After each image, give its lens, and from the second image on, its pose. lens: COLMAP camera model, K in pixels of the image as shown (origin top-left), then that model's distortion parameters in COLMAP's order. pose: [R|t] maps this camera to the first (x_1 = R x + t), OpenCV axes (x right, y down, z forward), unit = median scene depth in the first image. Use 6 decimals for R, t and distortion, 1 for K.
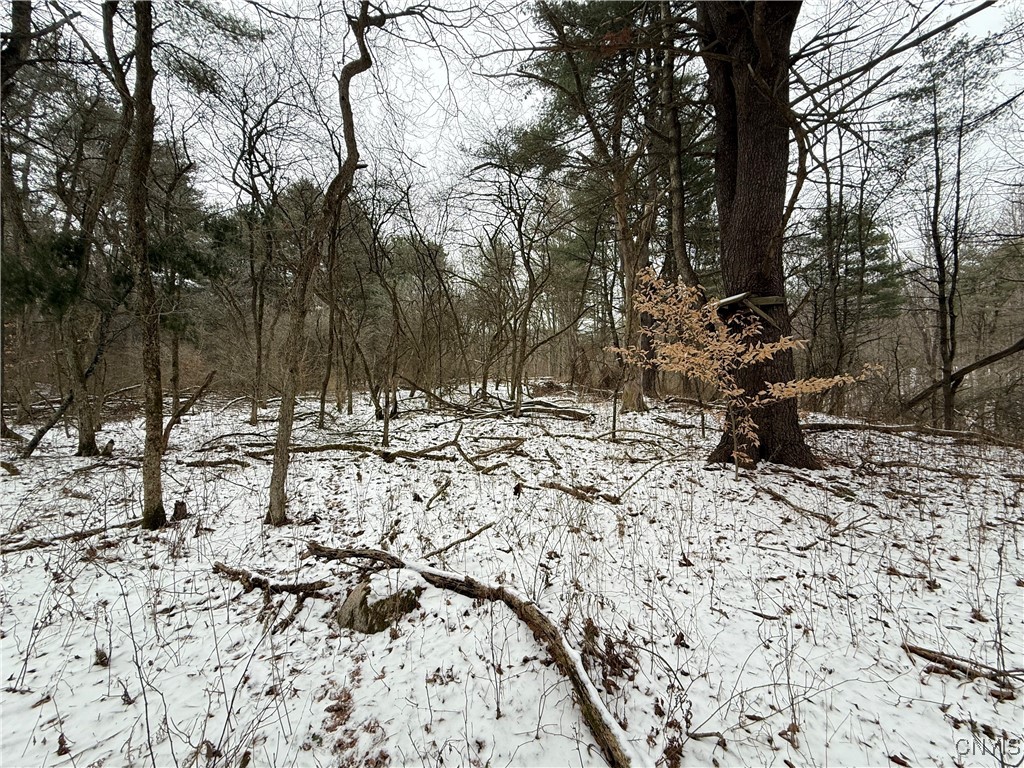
lens RADIAL K [[409.2, 0, 511.2], [0, 409.2, 385.5], [0, 0, 1]] dist [-0.000933, -0.000020]
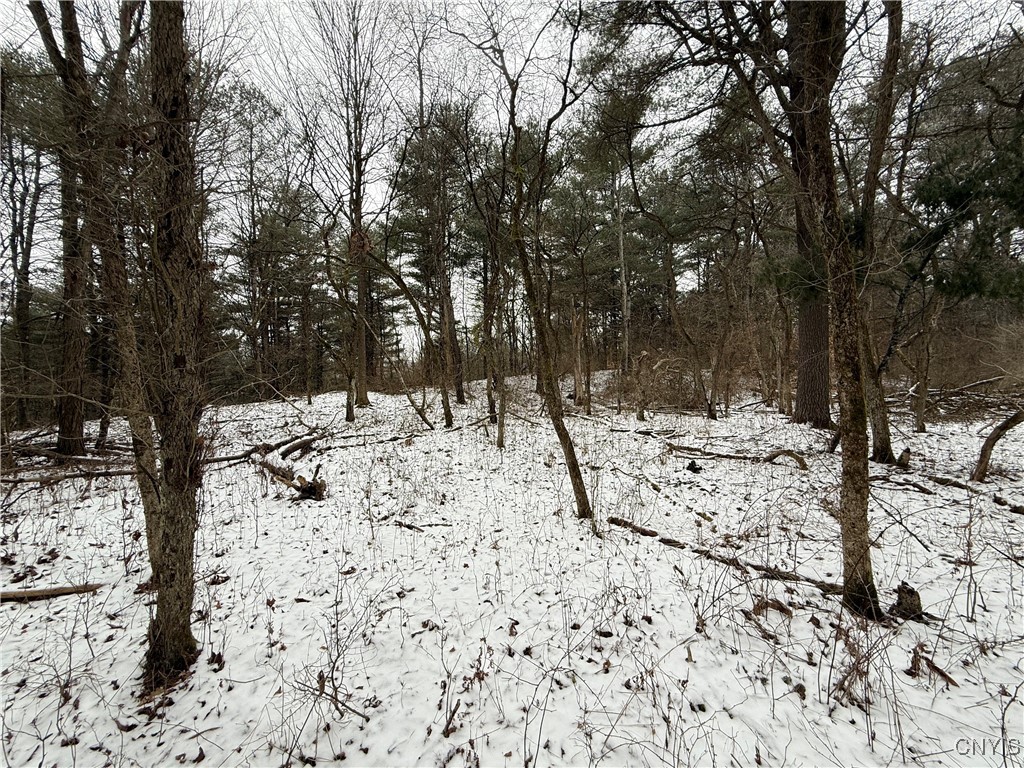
lens RADIAL K [[409.2, 0, 511.3], [0, 409.2, 382.2], [0, 0, 1]] dist [-0.000933, -0.000020]
pose [[-0.074353, 0.010147, -0.997180, -0.185416], [0.003741, 0.999944, 0.009897, -0.017438], [0.997225, -0.002994, -0.074387, 0.476877]]
